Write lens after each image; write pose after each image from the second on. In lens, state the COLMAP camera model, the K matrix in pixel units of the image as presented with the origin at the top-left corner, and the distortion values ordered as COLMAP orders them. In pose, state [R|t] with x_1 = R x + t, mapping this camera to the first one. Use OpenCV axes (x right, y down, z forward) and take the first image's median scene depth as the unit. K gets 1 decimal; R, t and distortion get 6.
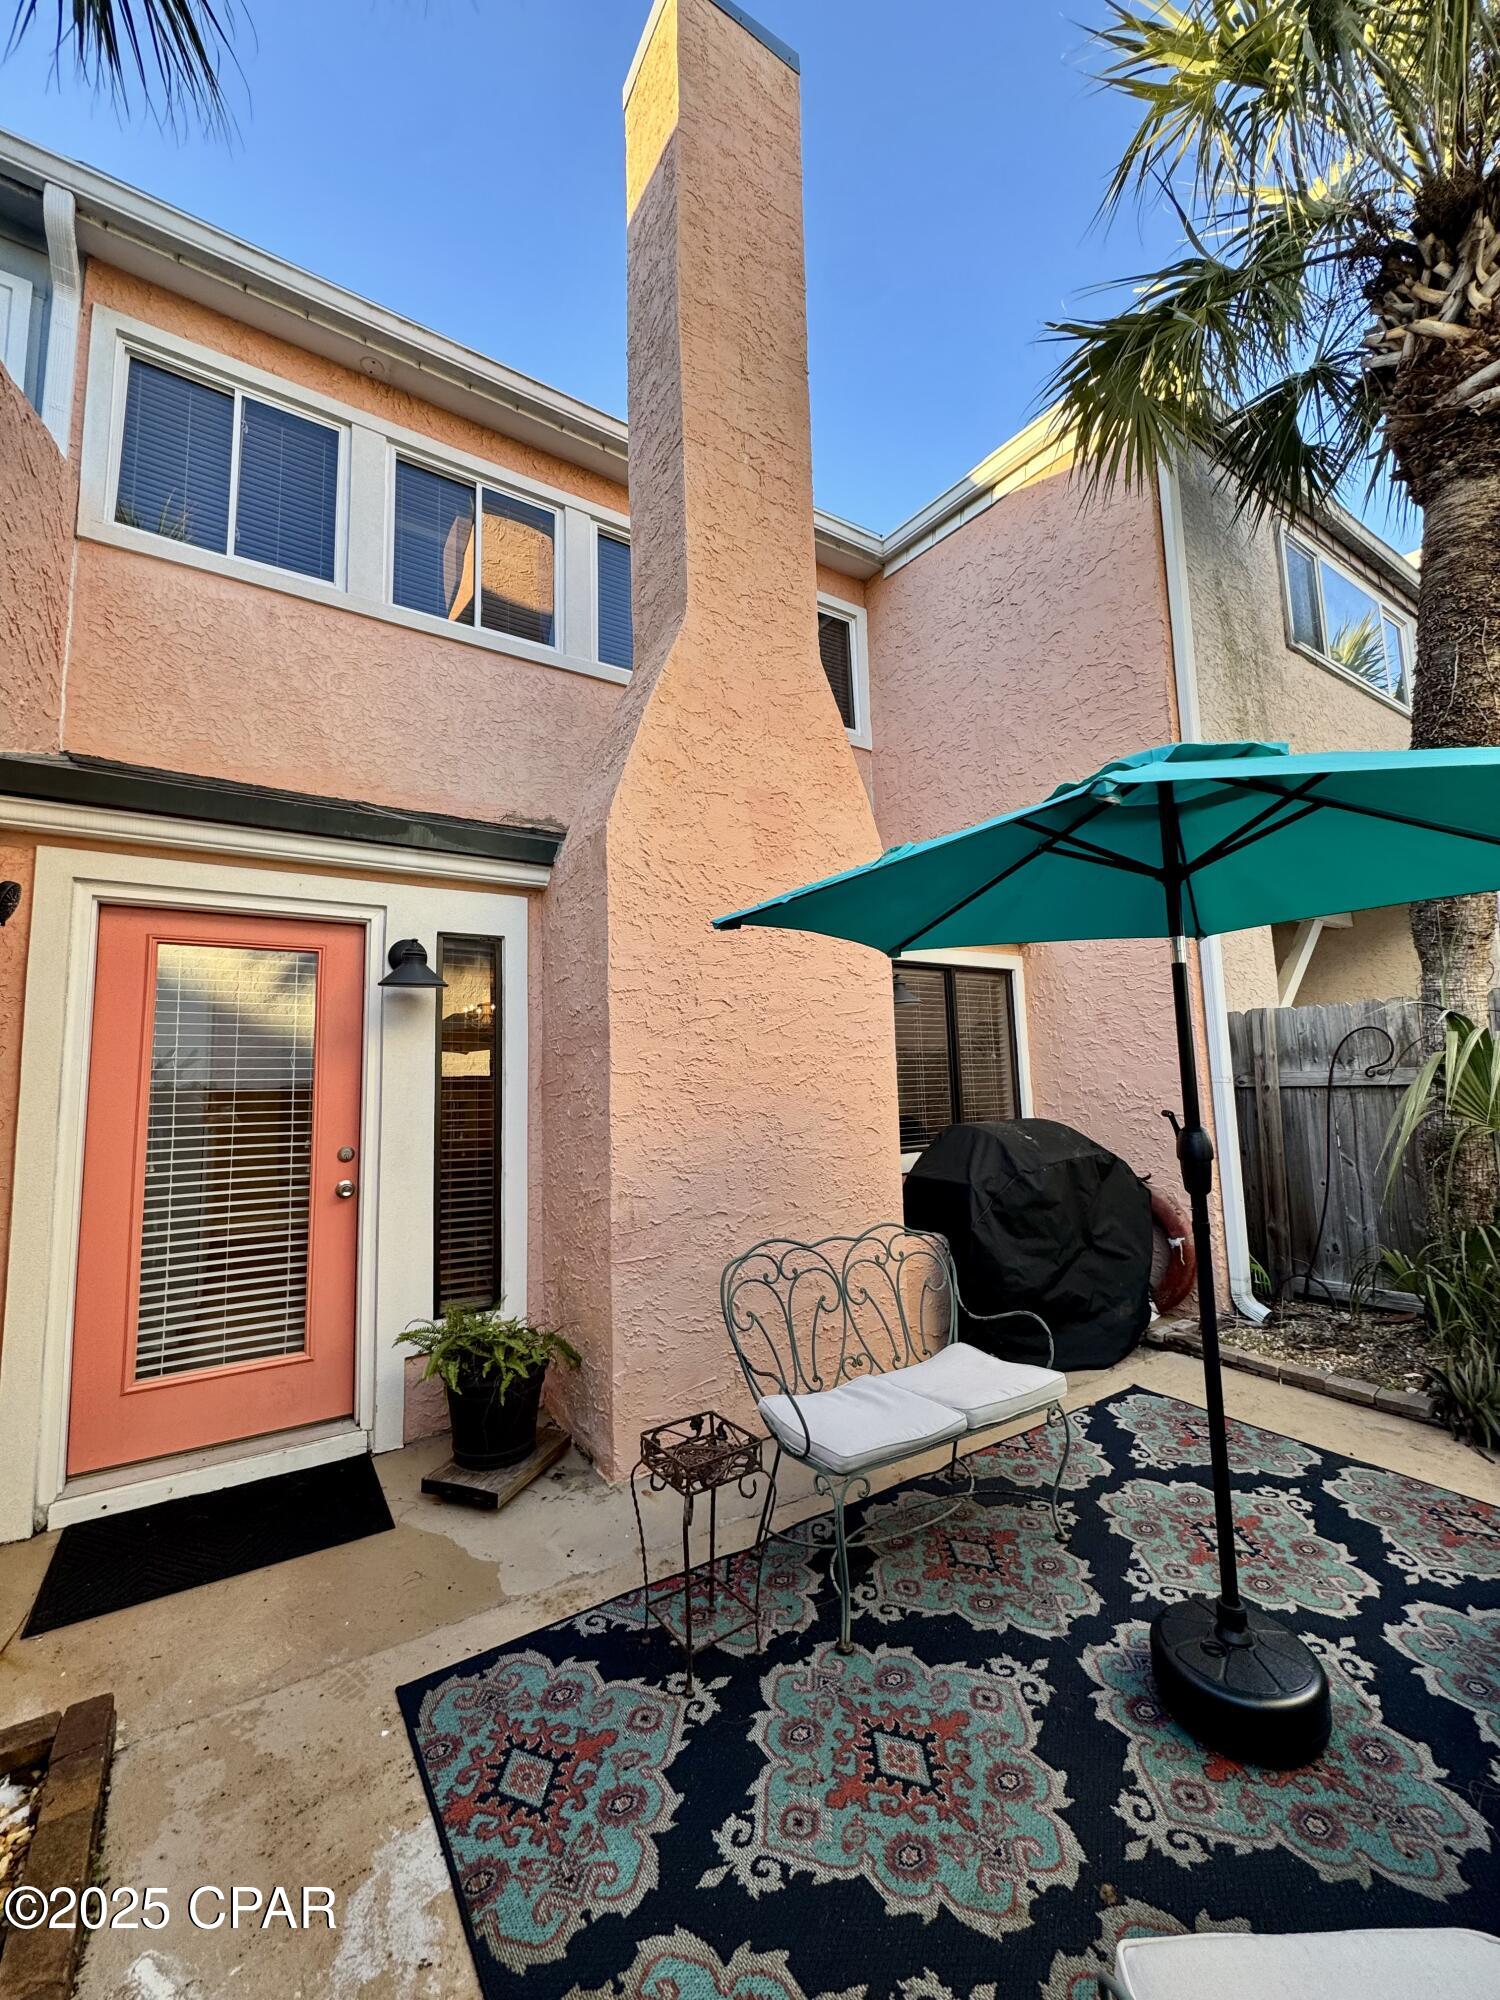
lens RADIAL K [[794.8, 0, 749.0], [0, 794.8, 998.4], [0, 0, 1]] dist [-0.003382, 0.000420]
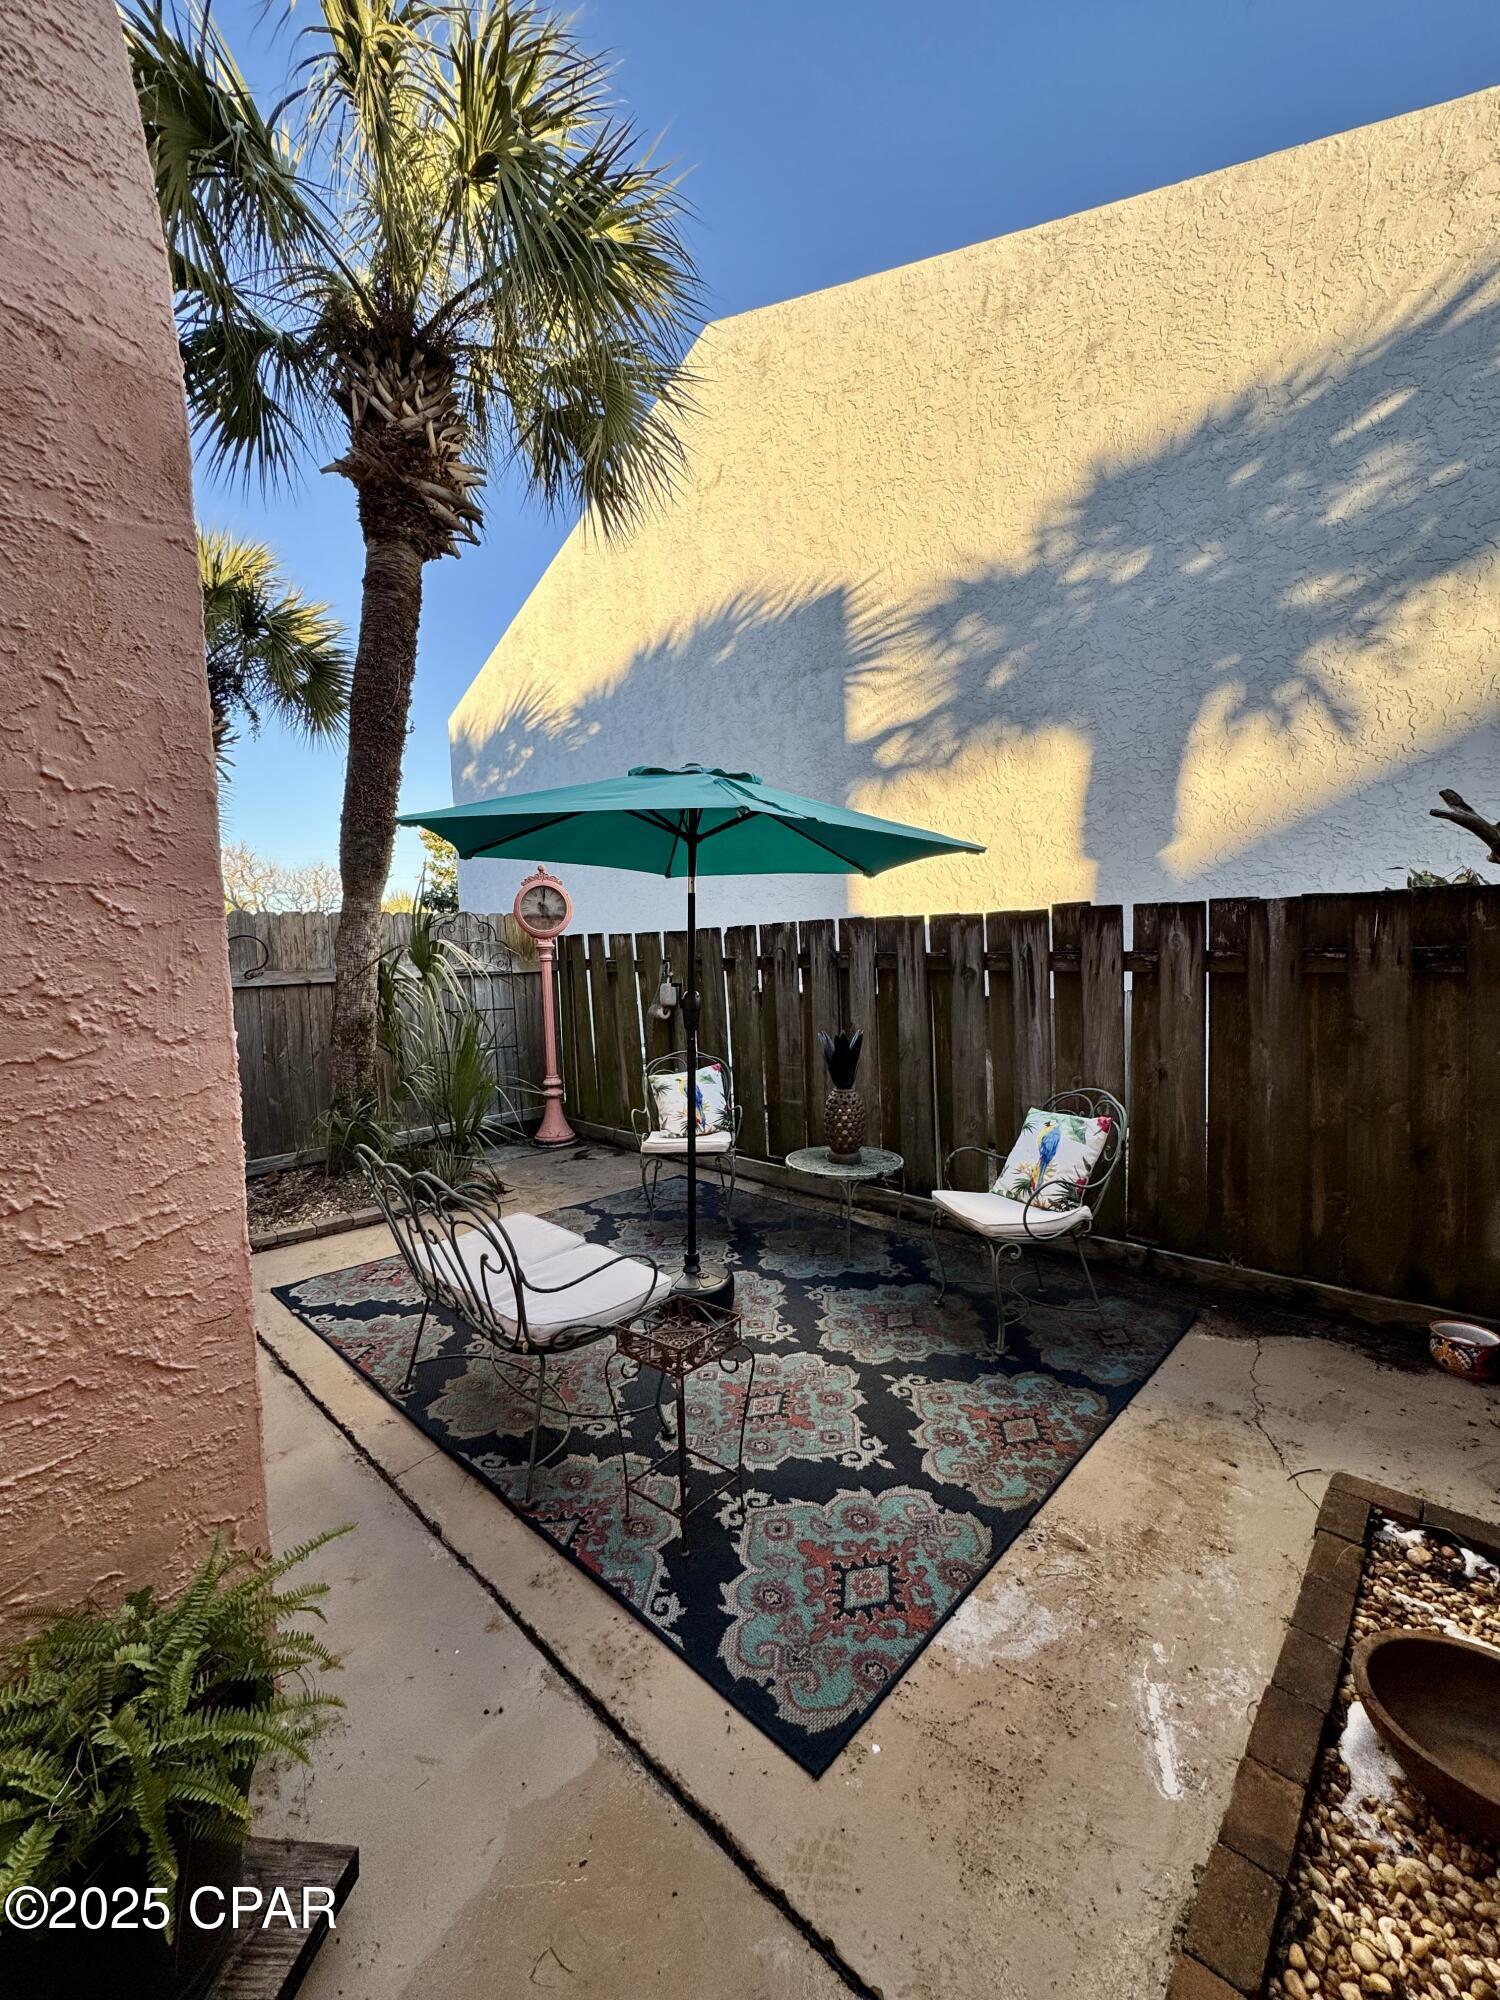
lens RADIAL K [[794.8, 0, 751.7], [0, 794.8, 1001.6], [0, 0, 1]] dist [-0.003382, 0.000420]
pose [[-0.230500, -0.030757, 0.972586, -1.199572], [-0.064942, 0.997758, 0.016162, 0.159637], [-0.970903, -0.059437, -0.231980, 1.360958]]
